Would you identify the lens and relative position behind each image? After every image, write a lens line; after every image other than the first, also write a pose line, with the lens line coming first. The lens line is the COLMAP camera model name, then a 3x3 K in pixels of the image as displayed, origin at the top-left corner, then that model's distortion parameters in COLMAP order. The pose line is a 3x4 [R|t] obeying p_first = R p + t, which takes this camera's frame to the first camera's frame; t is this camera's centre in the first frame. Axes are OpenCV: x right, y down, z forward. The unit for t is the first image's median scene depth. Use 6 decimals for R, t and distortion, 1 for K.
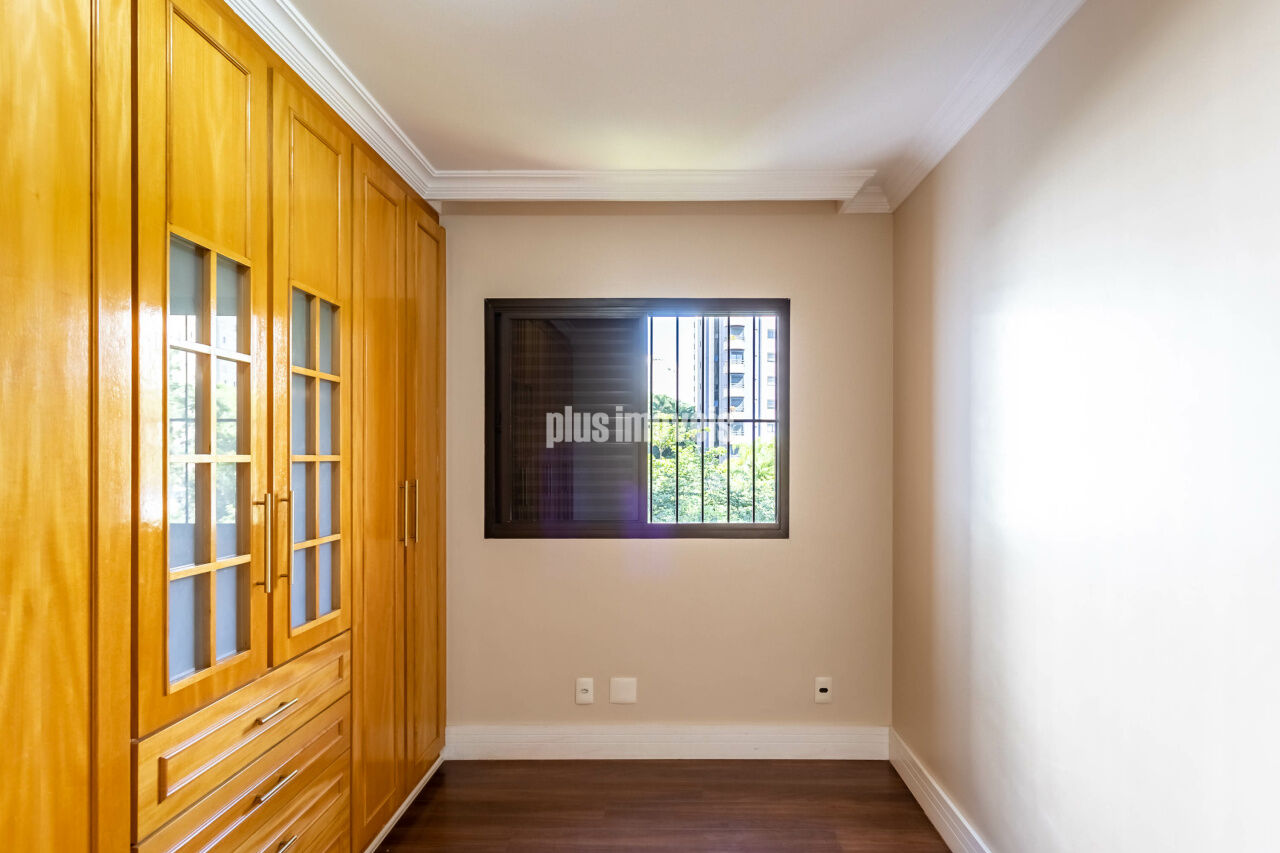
lens RADIAL K [[582.2, 0, 633.6], [0, 582.2, 457.6], [0, 0, 1]] dist [0.000028, 0.000129]
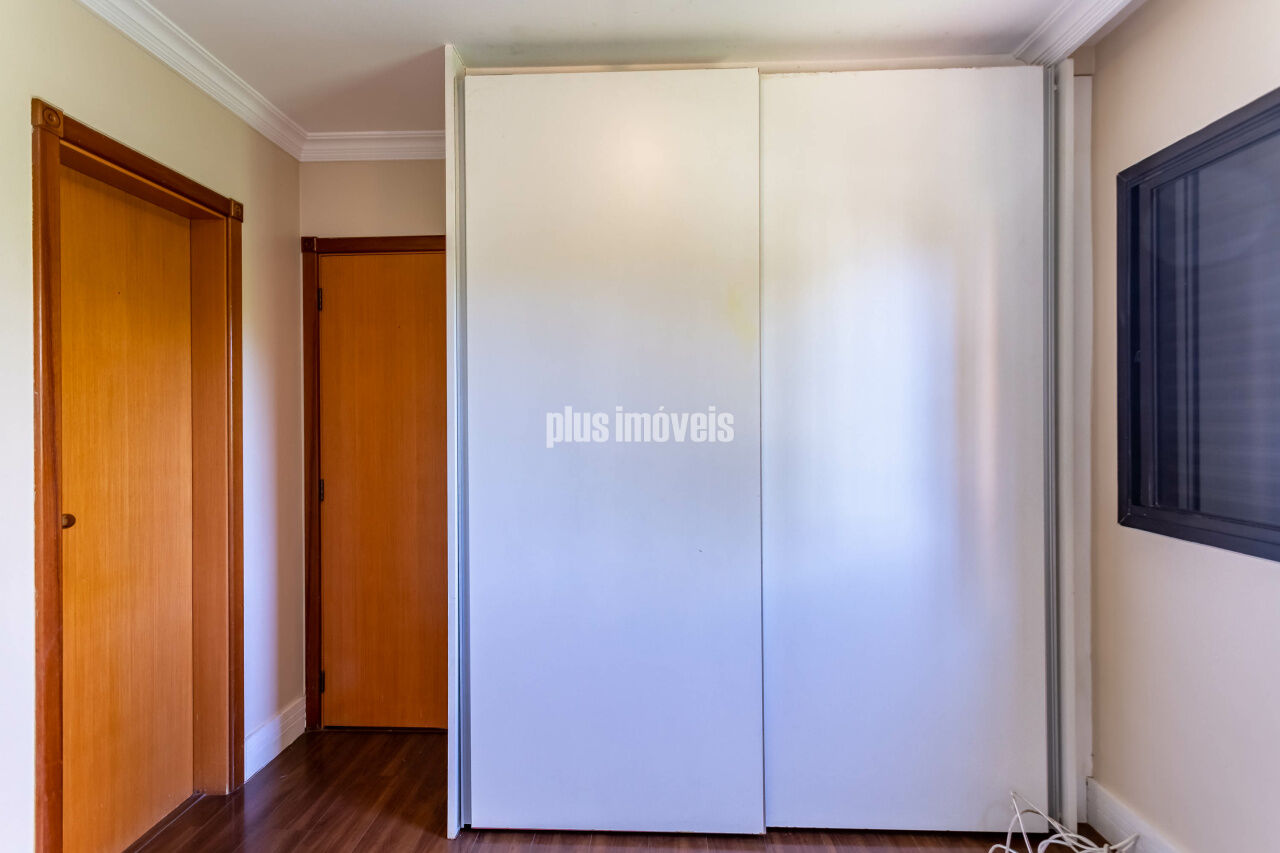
lens RADIAL K [[616.2, 0, 636.8], [0, 616.2, 427.7], [0, 0, 1]] dist [0.009646, 0.000877]
pose [[-0.045183, 0.008020, -0.998947, 0.494031], [-0.028749, 0.999543, 0.009325, 0.035093], [0.998565, 0.029140, -0.044932, 0.464343]]
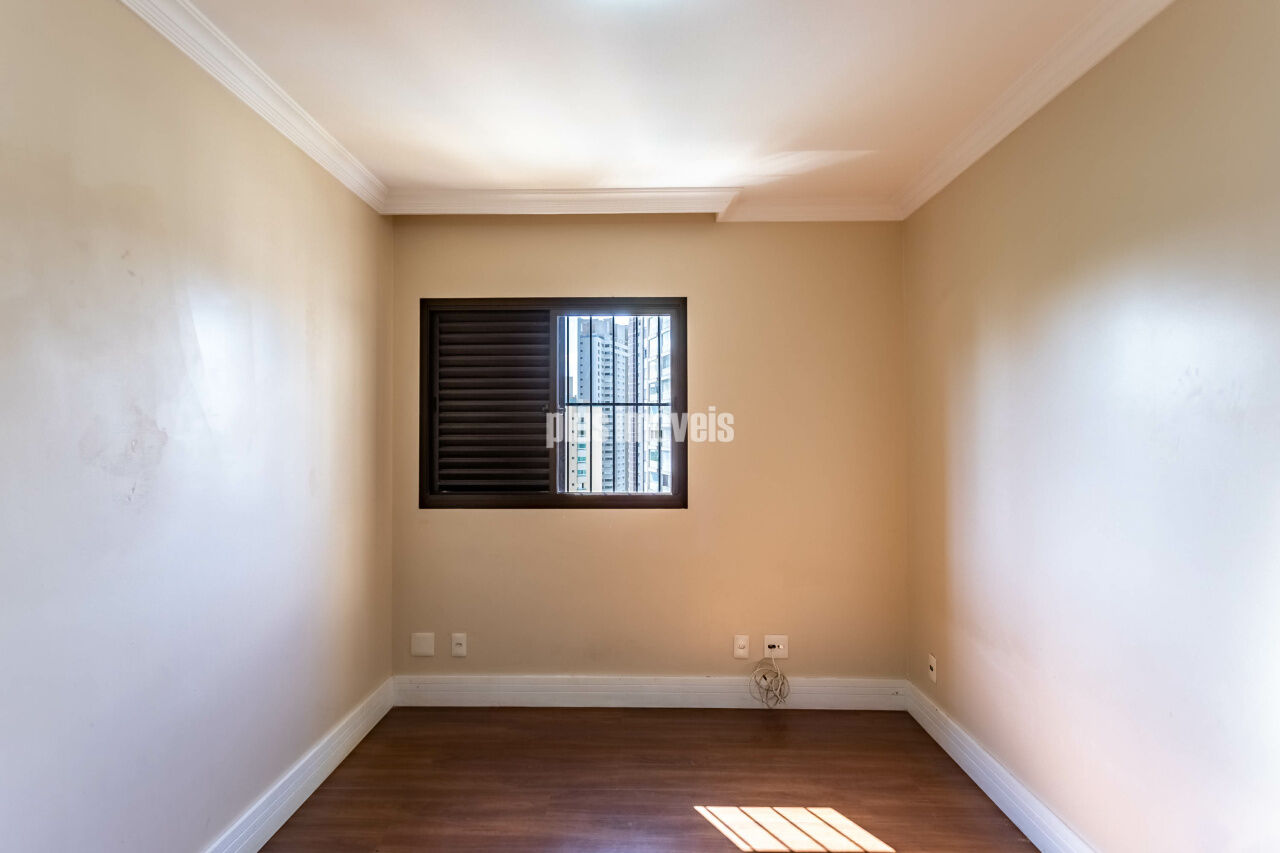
lens RADIAL K [[511.8, 0, 636.9], [0, 511.8, 418.5], [0, 0, 1]] dist [0.002664, 0.000002]
pose [[0.999789, -0.000392, -0.020516, 0.188690], [-0.000334, 0.999375, -0.035349, -0.000457], [0.020517, 0.035348, 0.999164, 0.002341]]
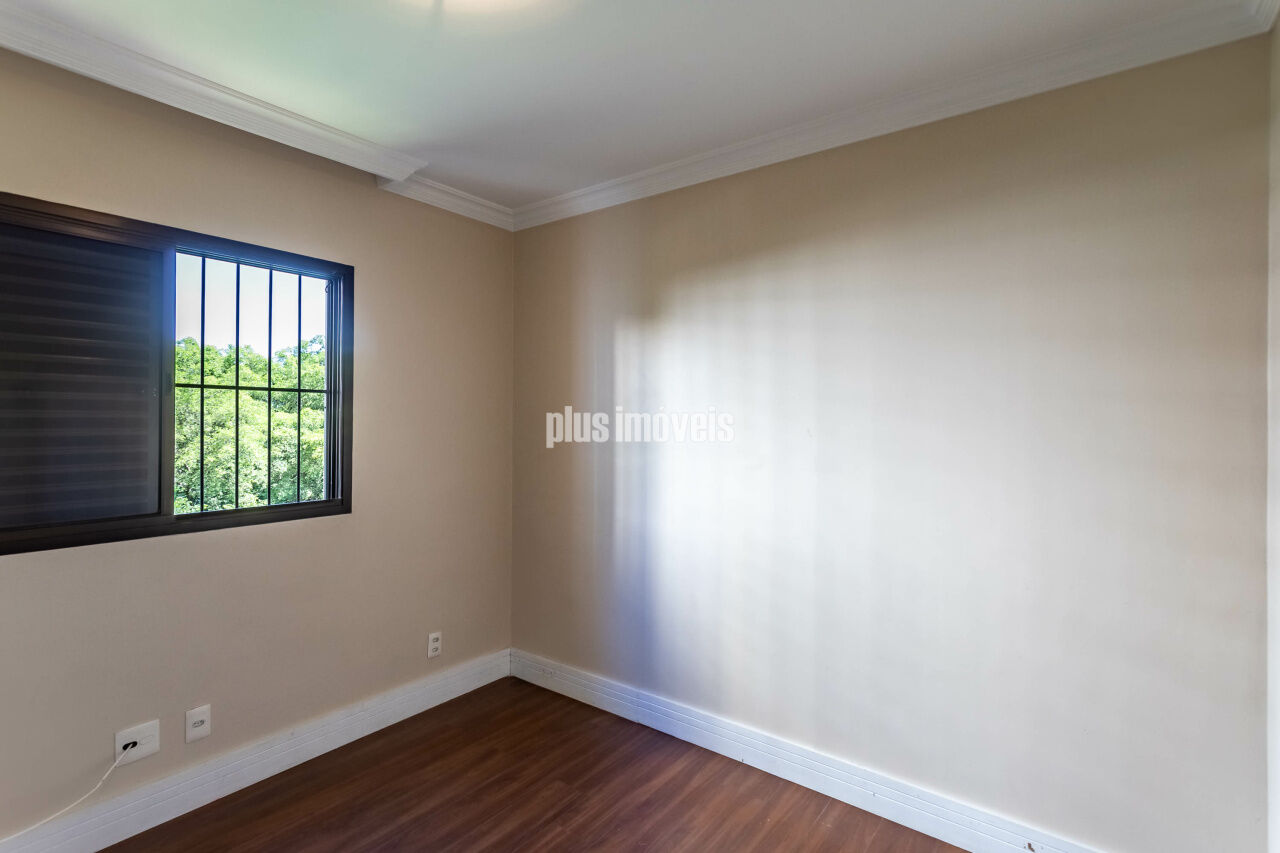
lens RADIAL K [[616.2, 0, 640.2], [0, 616.2, 422.1], [0, 0, 1]] dist [0.009646, 0.000877]
pose [[0.589906, 0.000593, 0.807472, -0.278942], [0.010662, 0.999907, -0.008524, 0.000988], [-0.807402, 0.013637, 0.589844, 0.001787]]
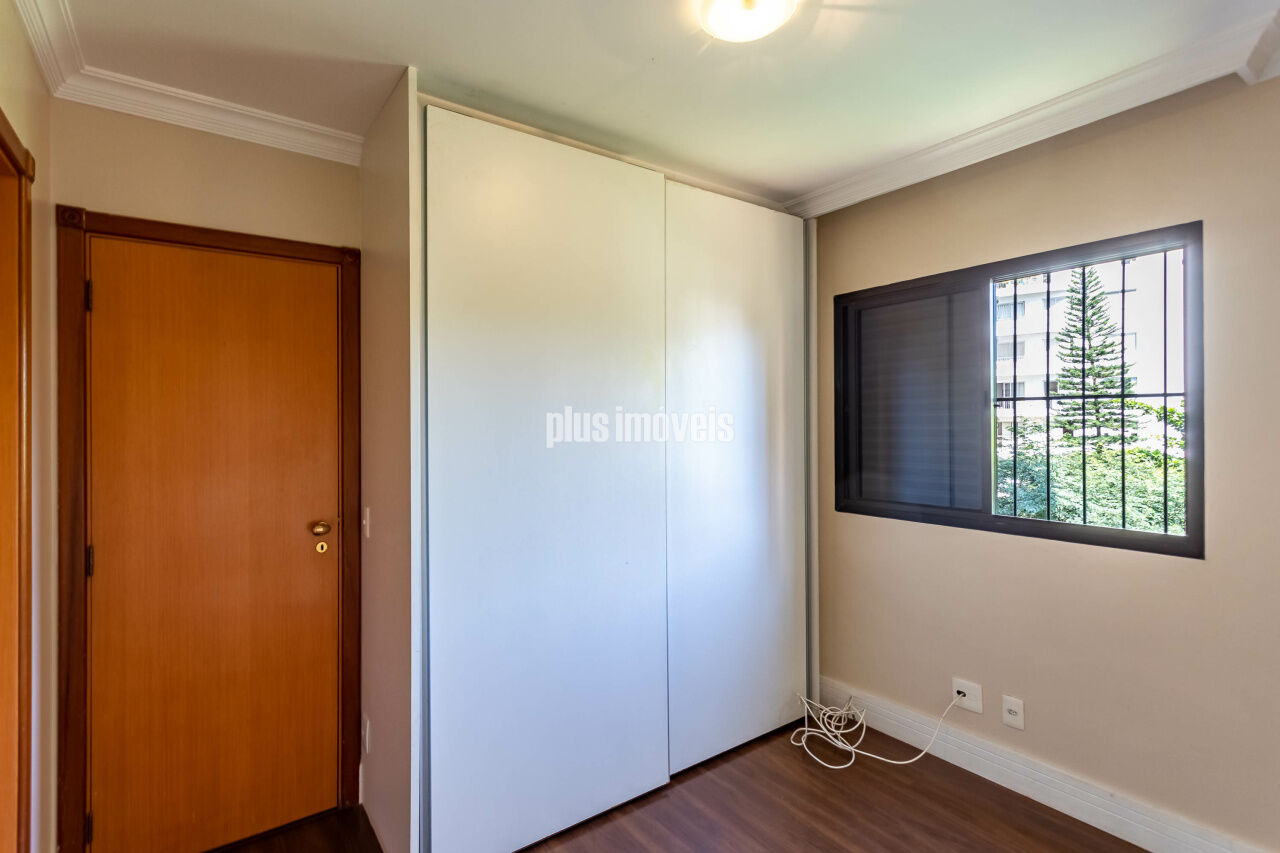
lens RADIAL K [[616.2, 0, 636.7], [0, 616.2, 426.1], [0, 0, 1]] dist [0.009646, 0.000877]
pose [[0.583154, 0.001883, -0.812360, 0.477766], [-0.019822, 0.999733, -0.011912, -0.000408], [0.812120, 0.023049, 0.583035, 0.001599]]
